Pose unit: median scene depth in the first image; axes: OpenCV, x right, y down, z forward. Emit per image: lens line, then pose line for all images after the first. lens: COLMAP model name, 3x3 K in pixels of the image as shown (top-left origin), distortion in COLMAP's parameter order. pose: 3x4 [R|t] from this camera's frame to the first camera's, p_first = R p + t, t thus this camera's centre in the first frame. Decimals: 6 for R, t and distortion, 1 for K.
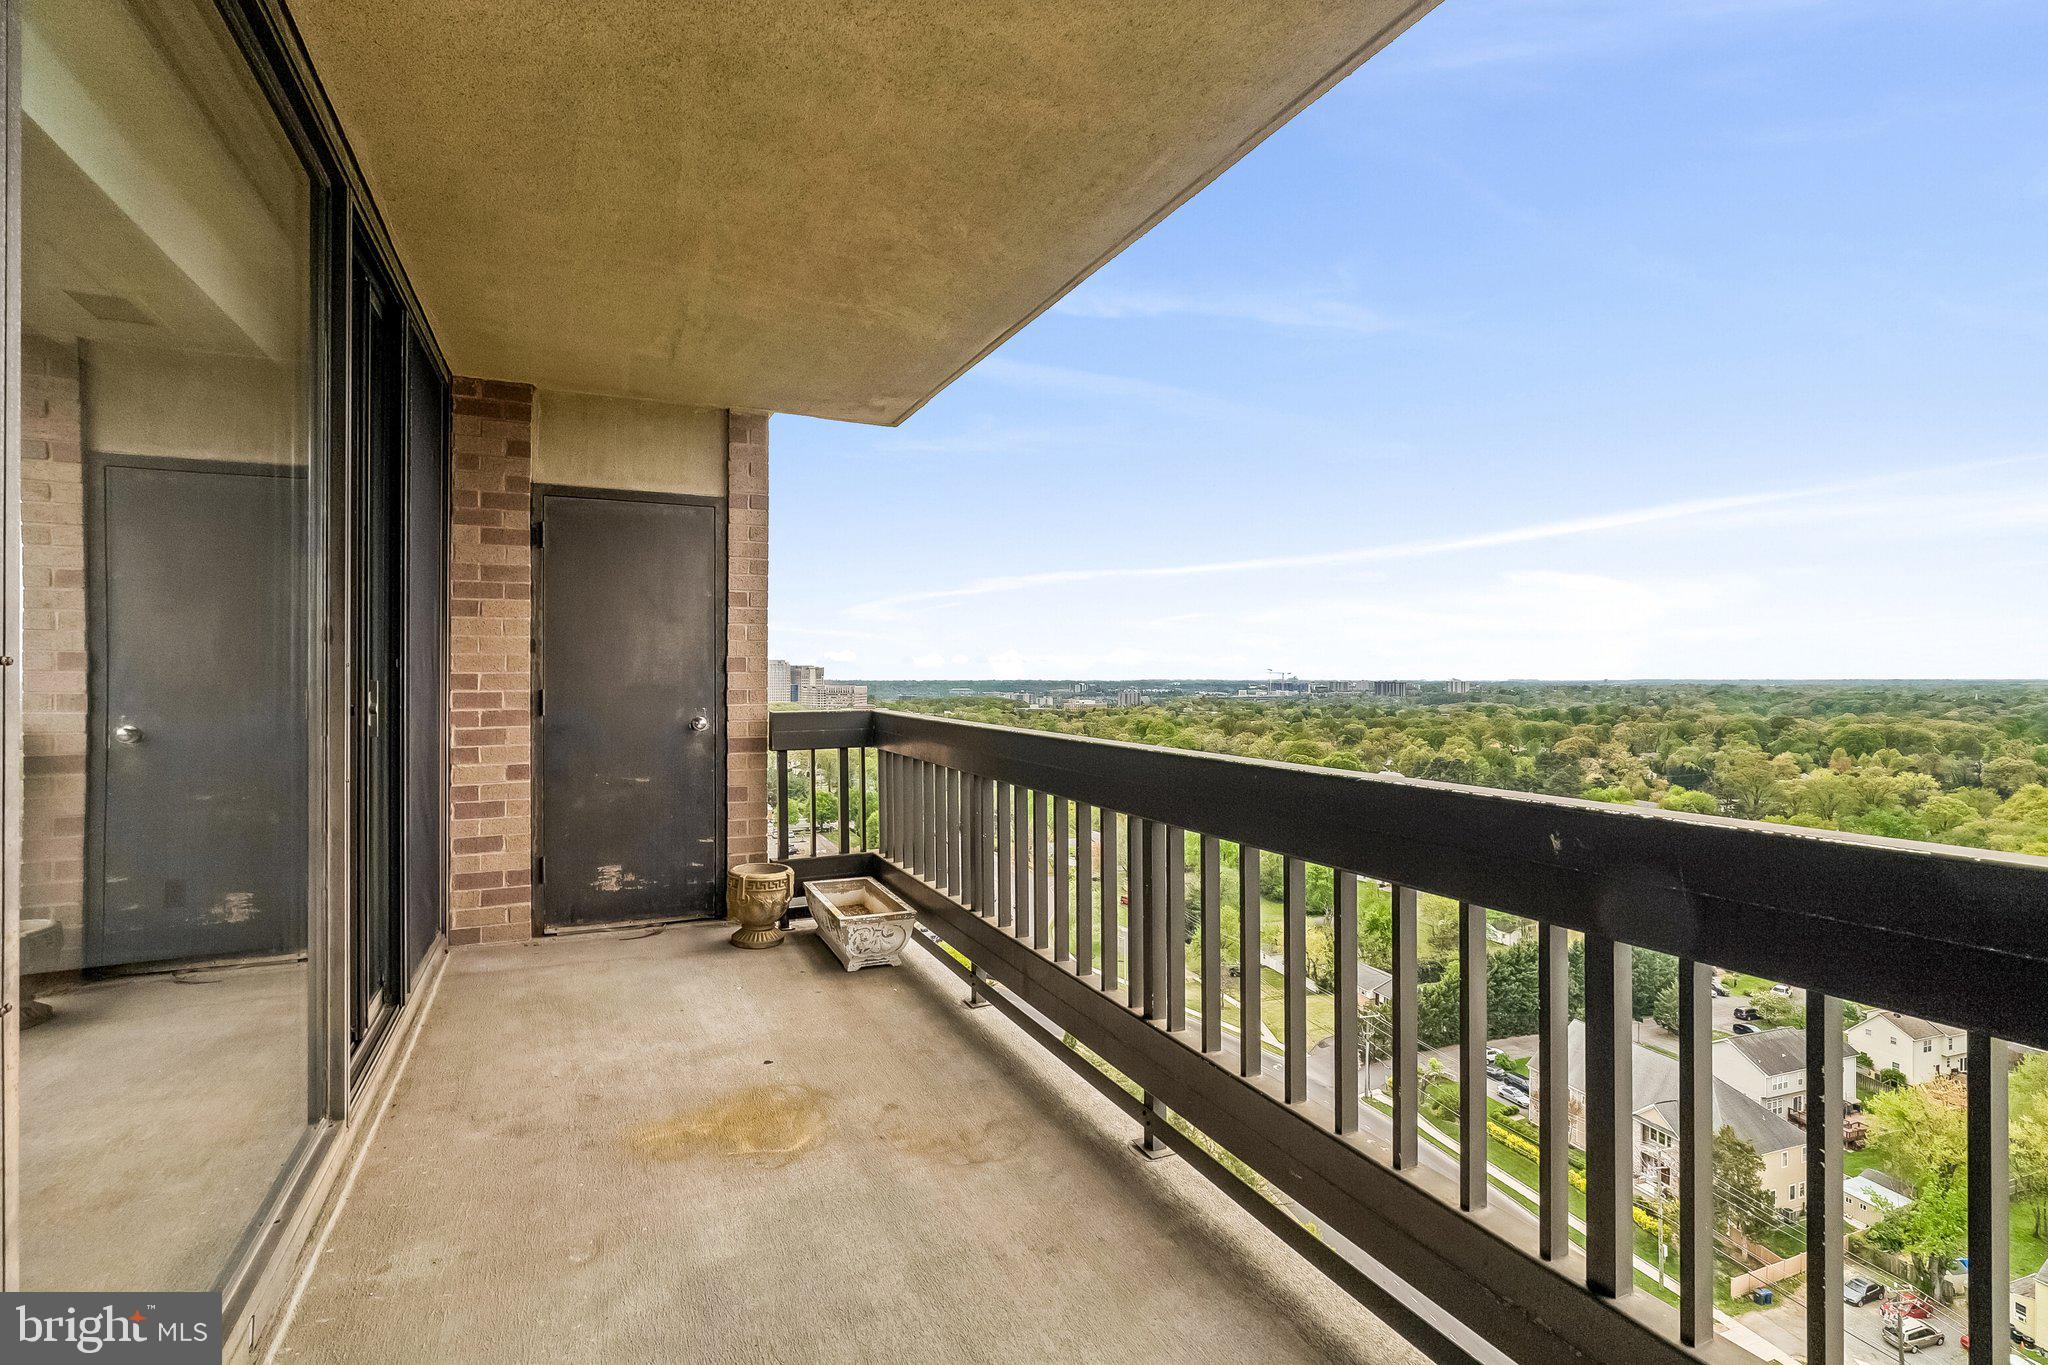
lens RADIAL K [[913.9, 0, 1018.4], [0, 913.9, 675.5], [0, 0, 1]] dist [-0.001923, -0.000098]
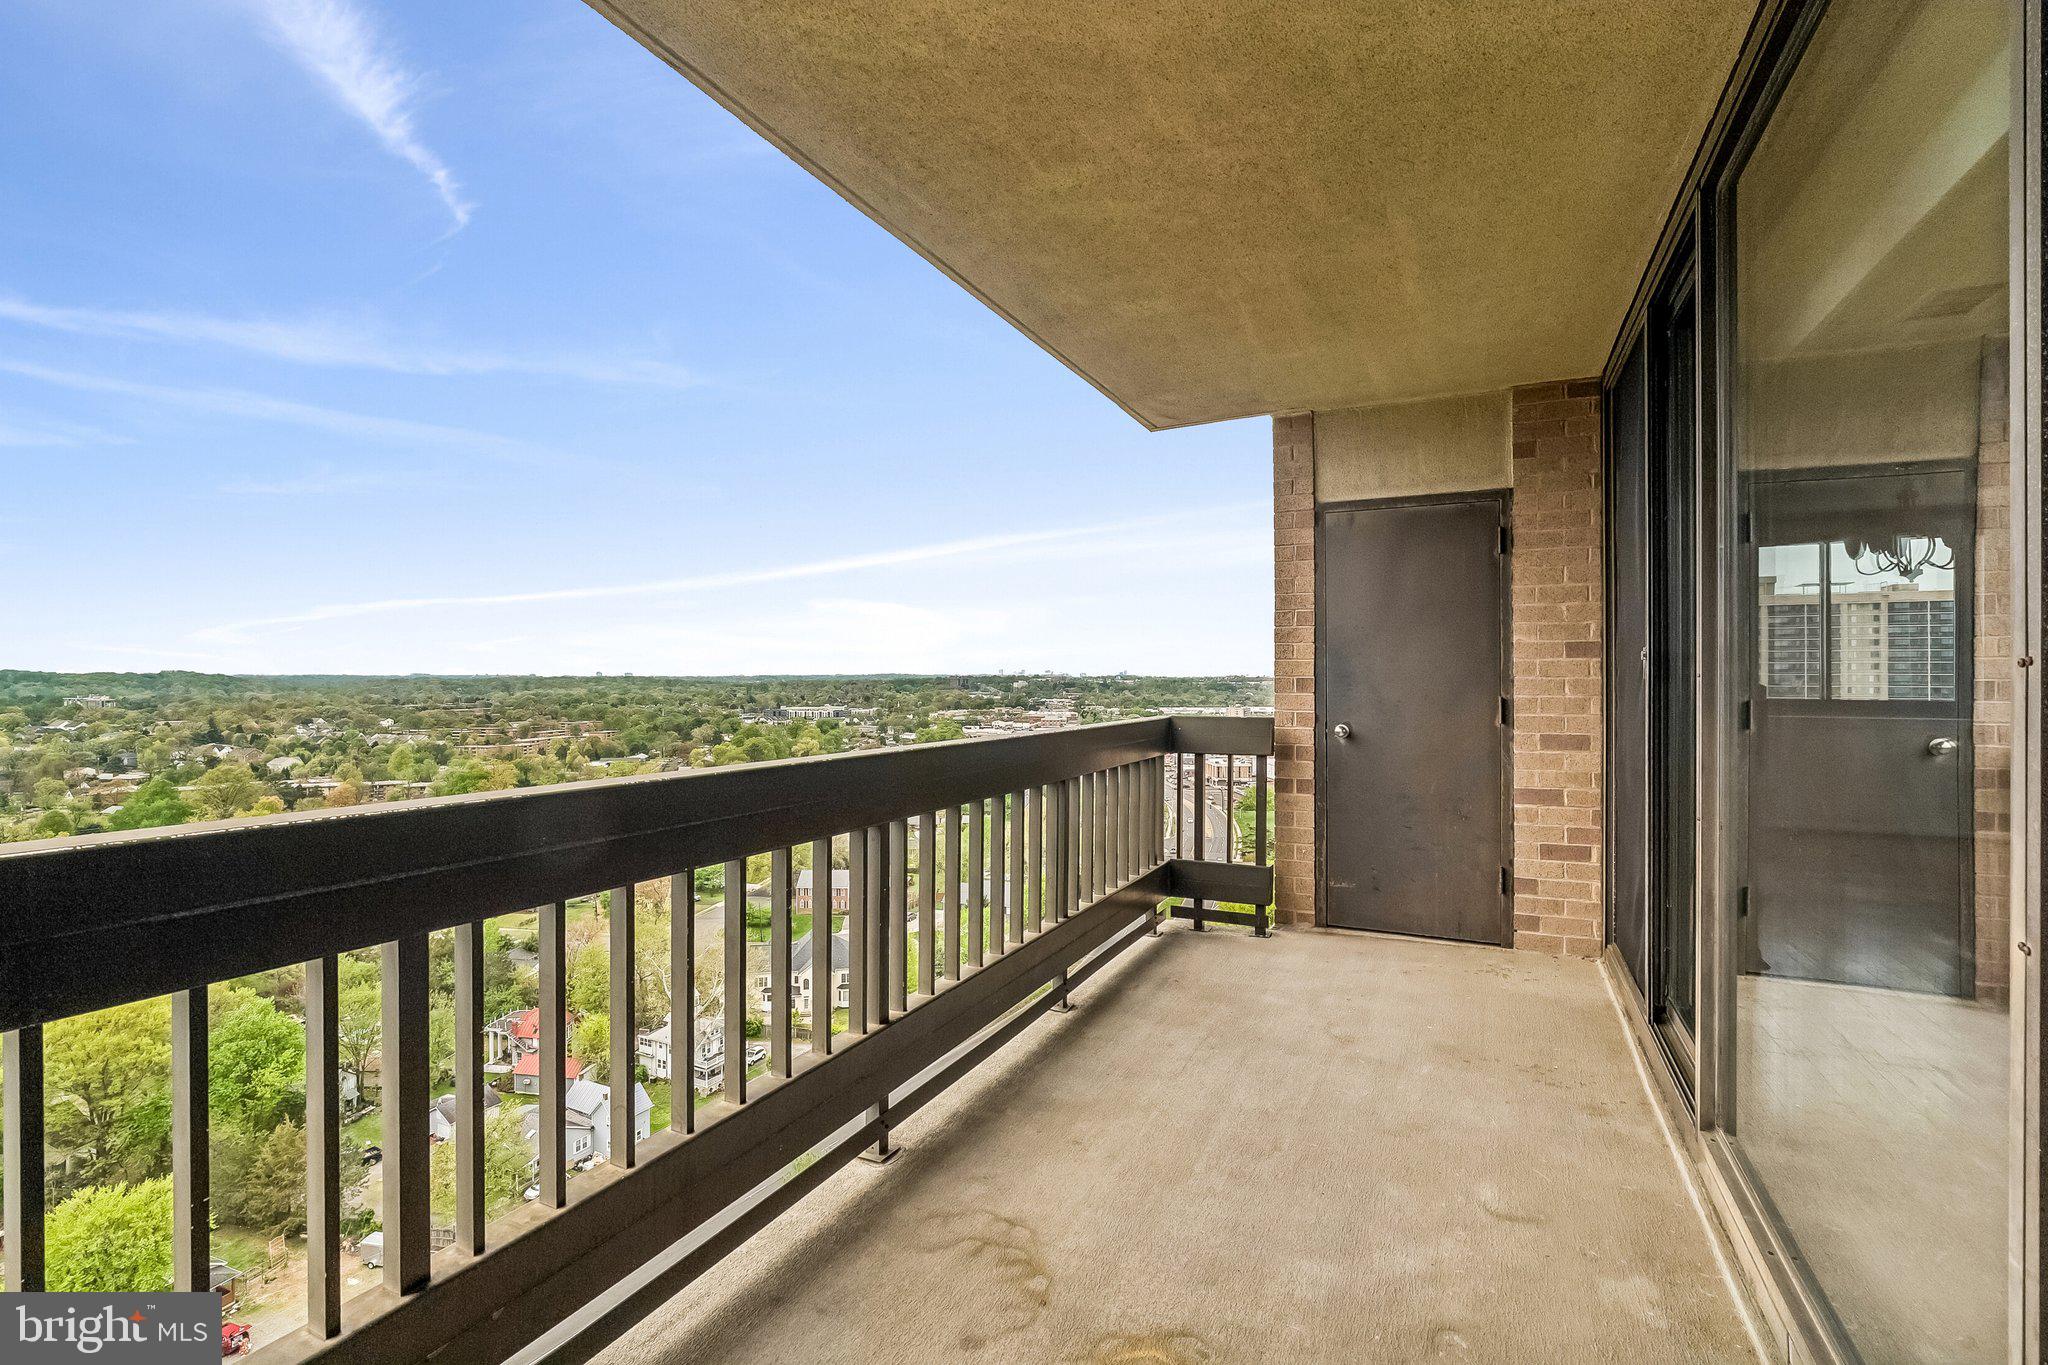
lens RADIAL K [[913.9, 0, 1019.0], [0, 913.9, 680.8], [0, 0, 1]] dist [-0.001923, -0.000098]
pose [[-0.611736, -0.010931, 0.790987, -0.701961], [-0.010565, 0.999928, 0.005648, -0.002769], [-0.790992, -0.004902, -0.611807, 1.441301]]
